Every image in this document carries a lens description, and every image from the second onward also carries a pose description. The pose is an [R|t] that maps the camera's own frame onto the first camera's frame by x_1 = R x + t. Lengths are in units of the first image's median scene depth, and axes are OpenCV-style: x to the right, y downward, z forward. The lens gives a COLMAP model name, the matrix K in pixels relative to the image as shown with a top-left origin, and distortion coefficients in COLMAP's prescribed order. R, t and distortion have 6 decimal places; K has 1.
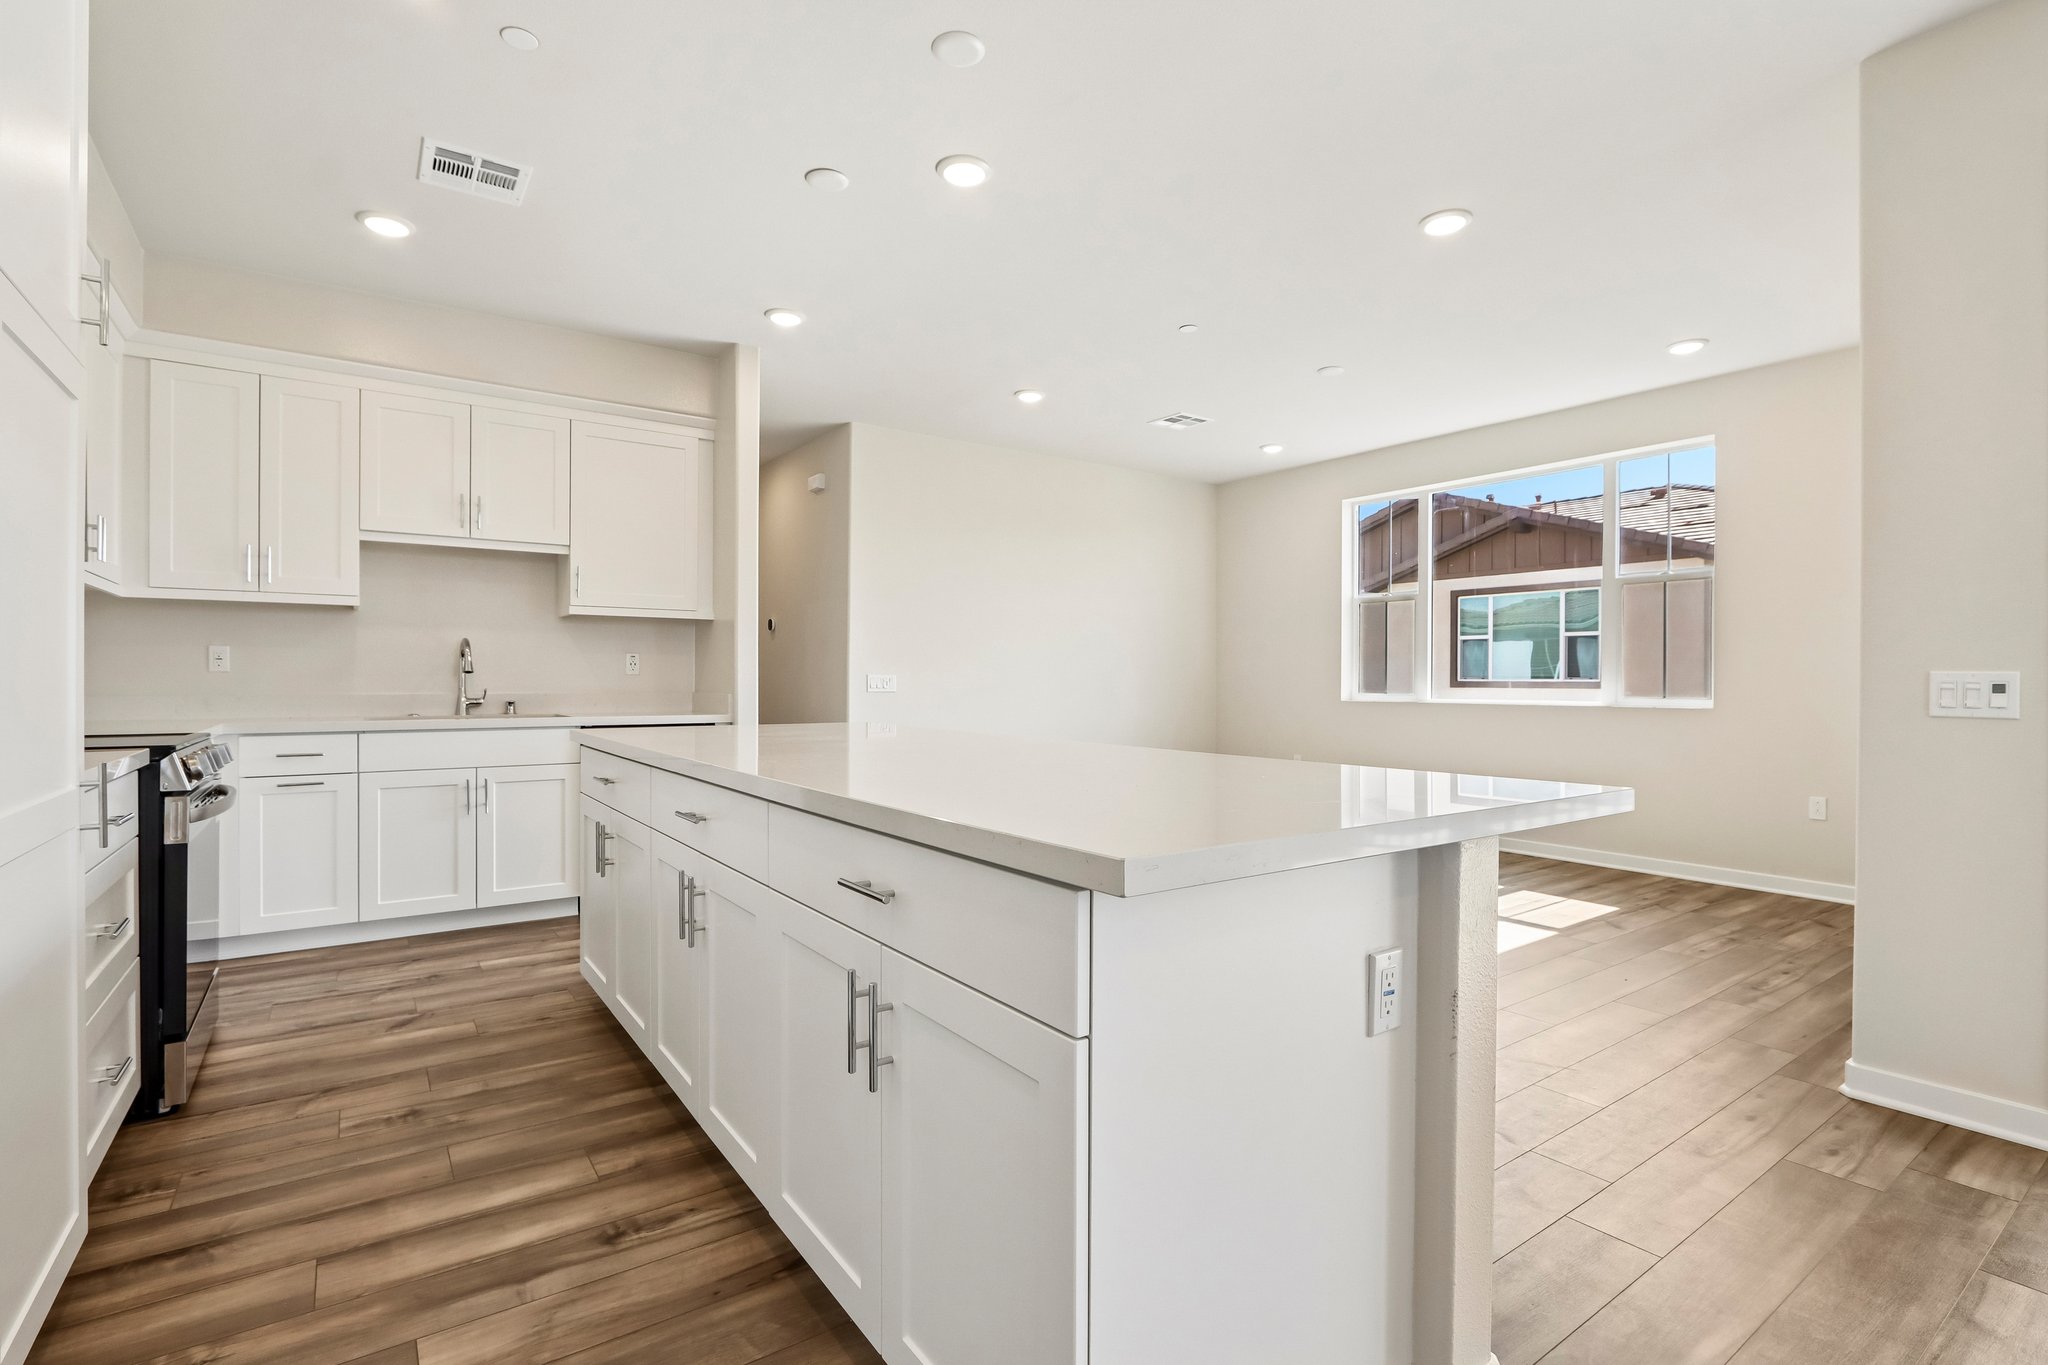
lens RADIAL K [[945.5, 0, 1026.9], [0, 945.5, 690.1], [0, 0, 1]] dist [-0.014154, 0.000192]
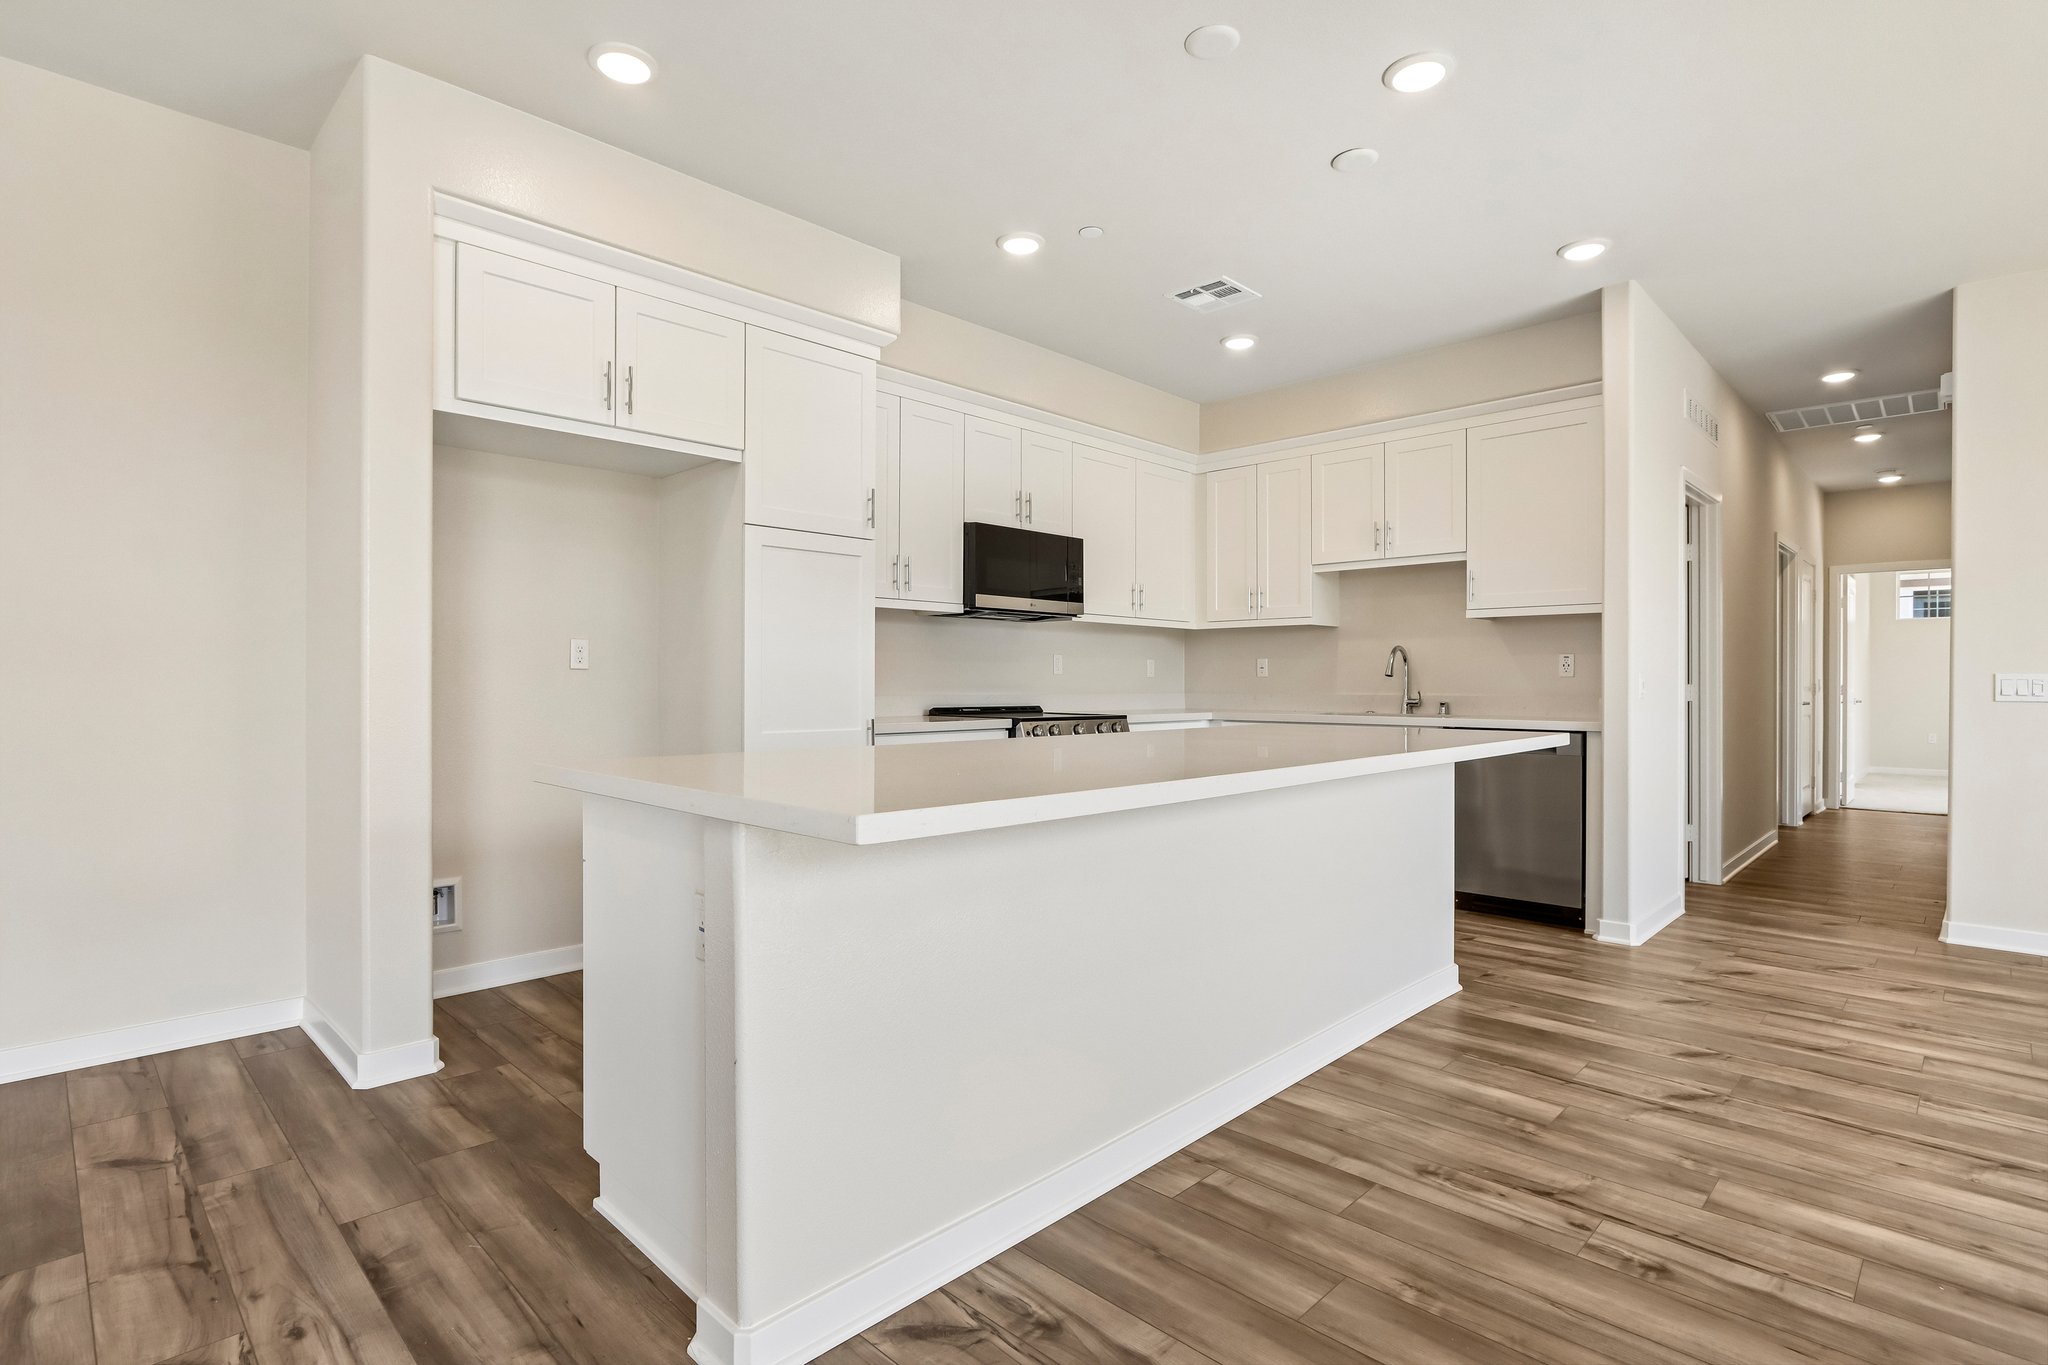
lens RADIAL K [[1000.3, 0, 1020.5], [0, 1000.3, 681.4], [0, 0, 1]] dist [-0.013174, 0.000736]
pose [[0.170132, -0.005196, -0.985408, 0.503537], [-0.010968, 0.999914, -0.007166, 0.001446], [0.985360, 0.012027, 0.170061, 0.339114]]
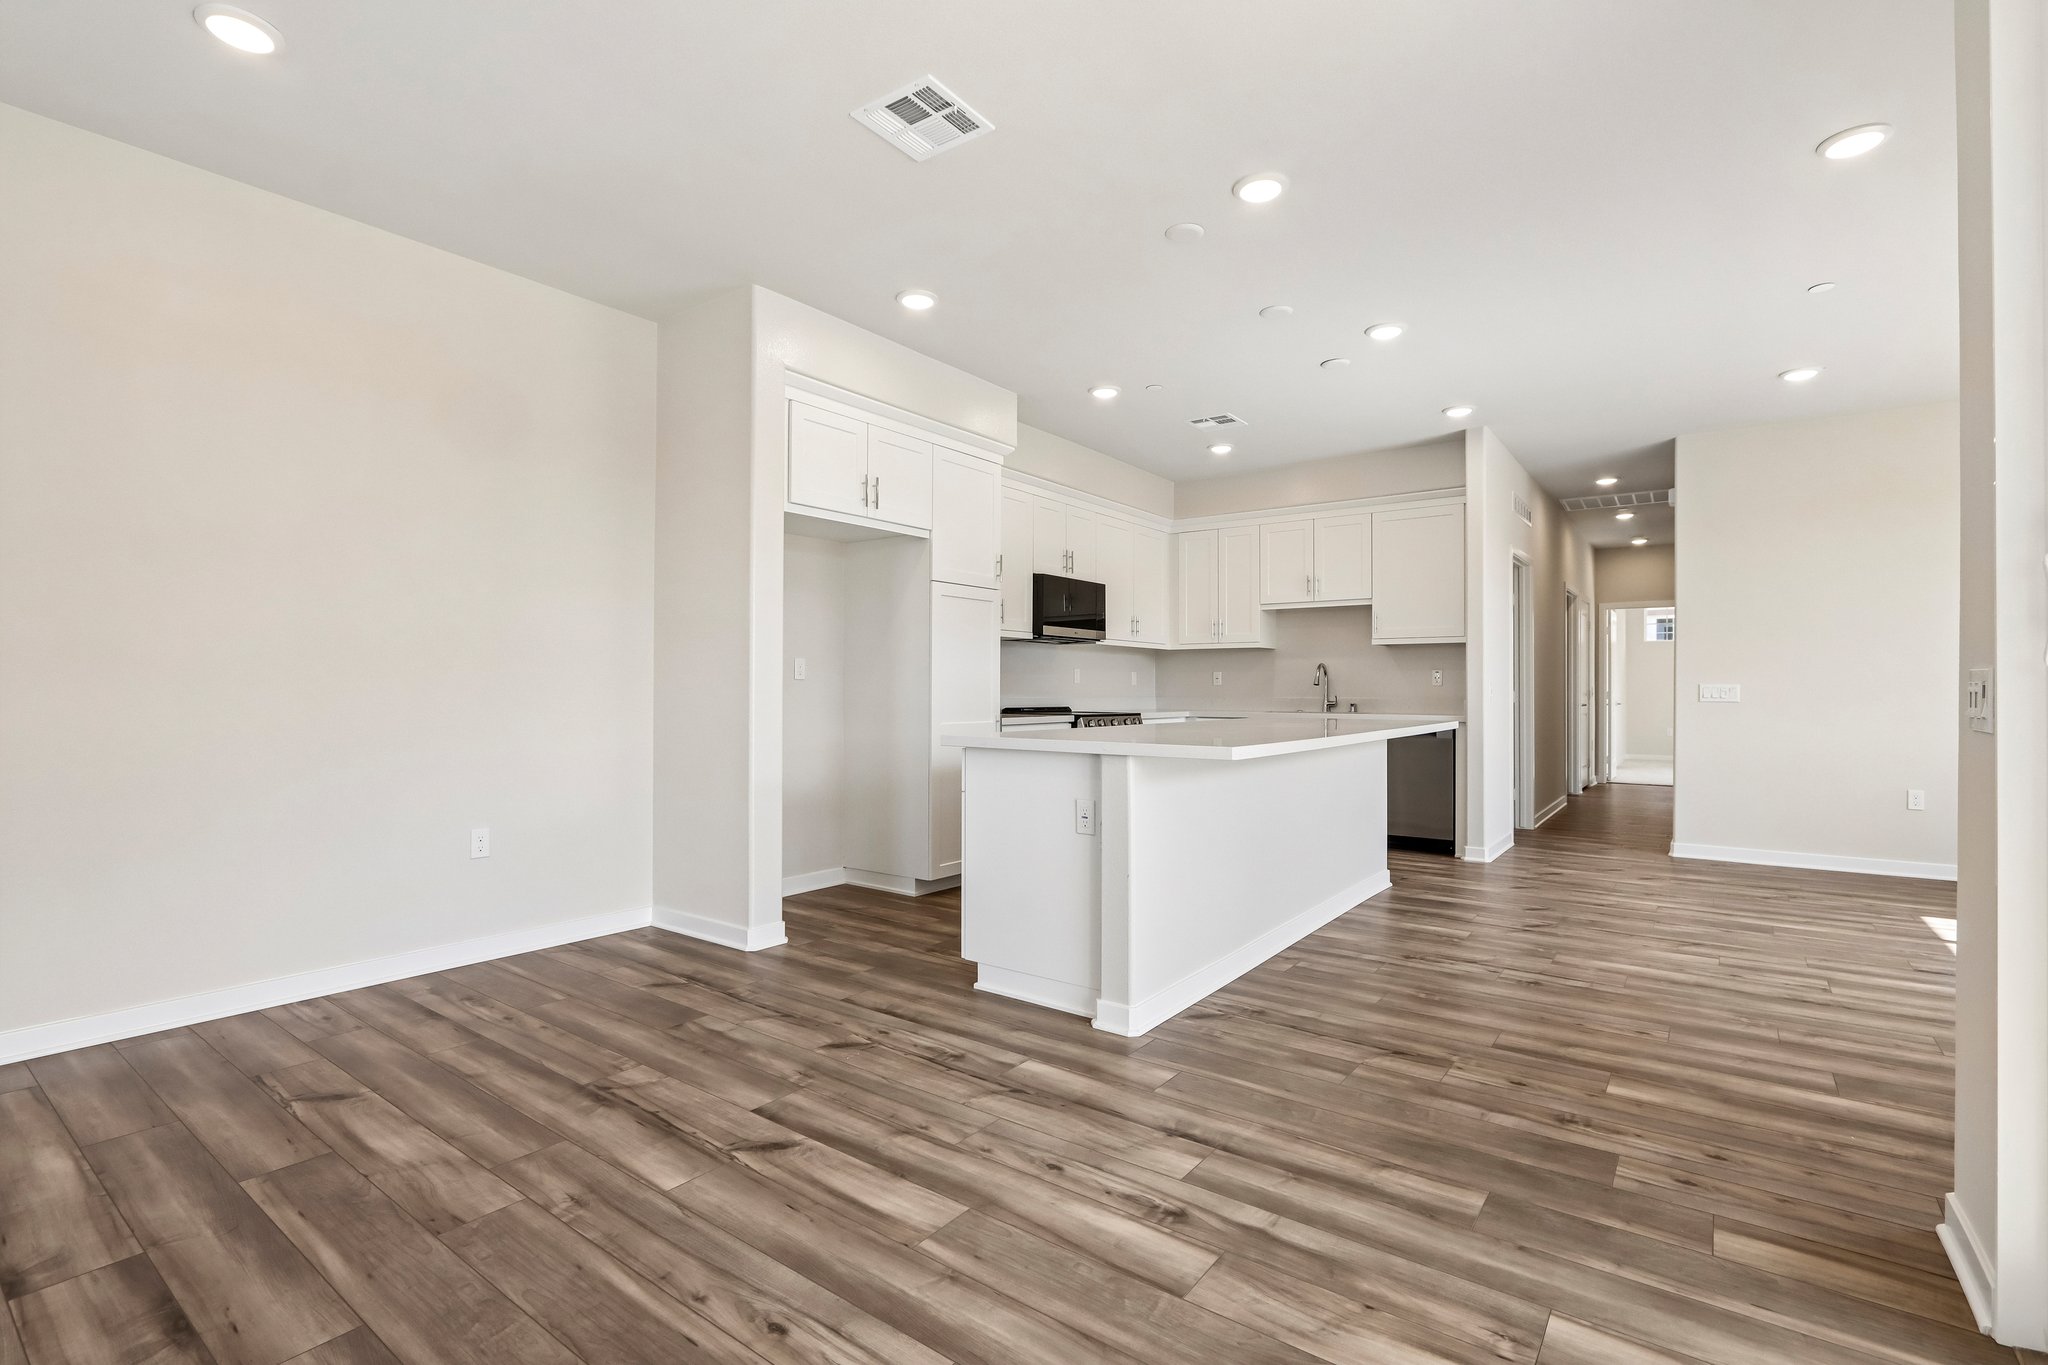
lens RADIAL K [[945.5, 0, 1019.5], [0, 945.5, 679.8], [0, 0, 1]] dist [-0.014154, 0.000192]
pose [[0.301890, -0.013343, -0.953249, 0.756844], [-0.011003, 0.999787, -0.017479, 0.006155], [0.953279, 0.015765, 0.301678, 0.030619]]
